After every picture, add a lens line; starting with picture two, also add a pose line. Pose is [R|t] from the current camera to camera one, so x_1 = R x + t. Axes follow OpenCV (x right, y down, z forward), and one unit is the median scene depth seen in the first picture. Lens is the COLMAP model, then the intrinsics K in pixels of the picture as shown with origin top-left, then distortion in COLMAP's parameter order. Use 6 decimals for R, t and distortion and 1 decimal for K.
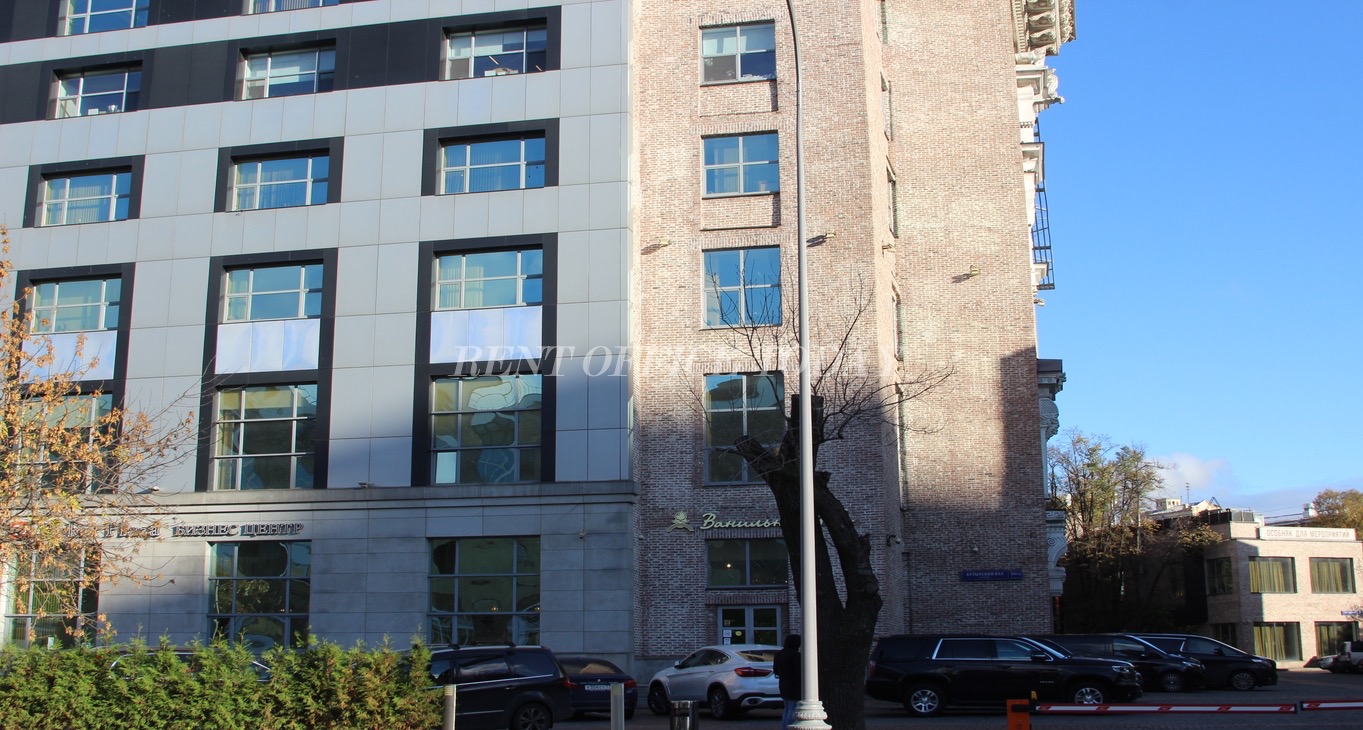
lens RADIAL K [[1680.3, 0, 681.5], [0, 1680.3, 365.0], [0, 0, 1]] dist [-0.092734, 0.003004]
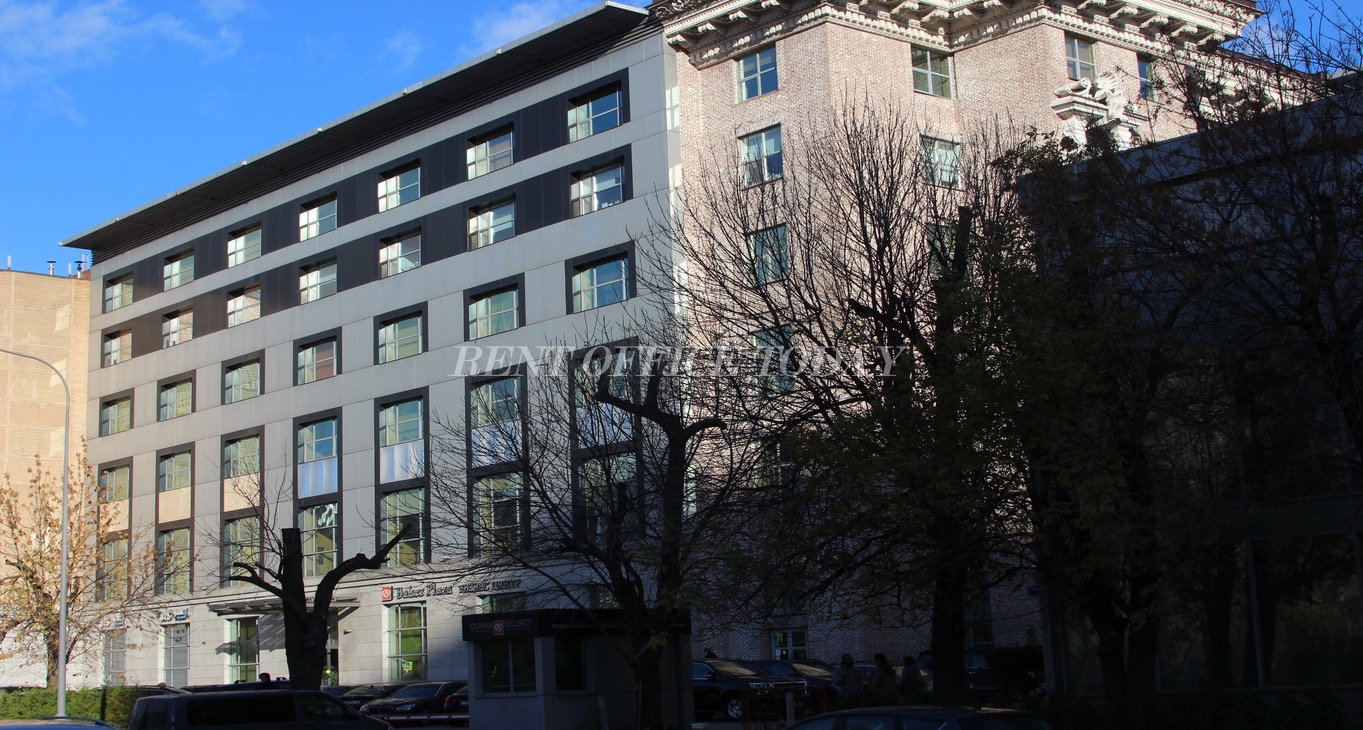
lens RADIAL K [[2053.9, 0, 770.5], [0, 2053.9, 535.2], [0, 0, 1]] dist [-0.008745, -0.019303]
pose [[0.818370, -0.061593, -0.571382, 0.834801], [0.129892, 0.988336, 0.079500, -0.040231], [0.559821, -0.139278, 0.816825, -0.191921]]
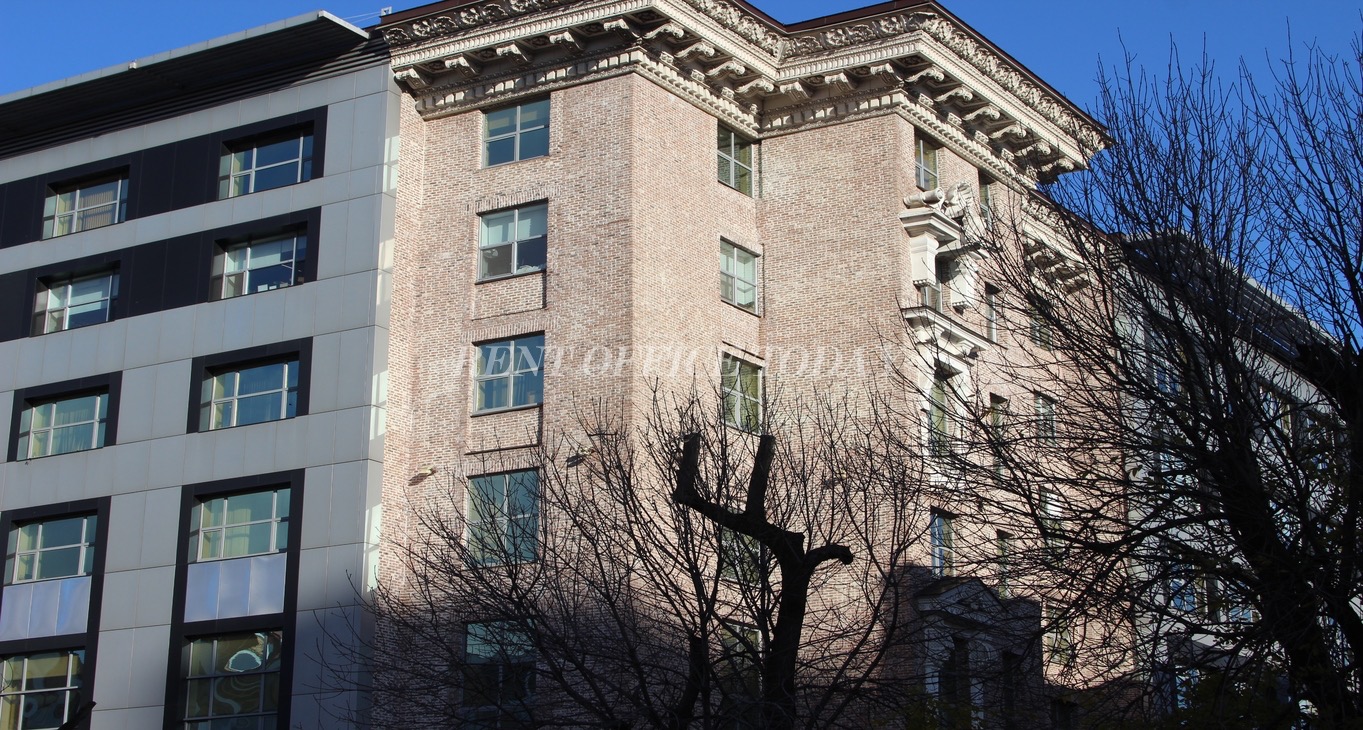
lens RADIAL K [[2380.8, 0, 681.5], [0, 2380.8, 365.0], [0, 0, 1]] dist [-0.001617, 0.031318]
pose [[0.944556, -0.073641, -0.319985, 0.500299], [0.051127, 0.995625, -0.078209, -0.024117], [0.324344, 0.057513, 0.944189, -0.116857]]
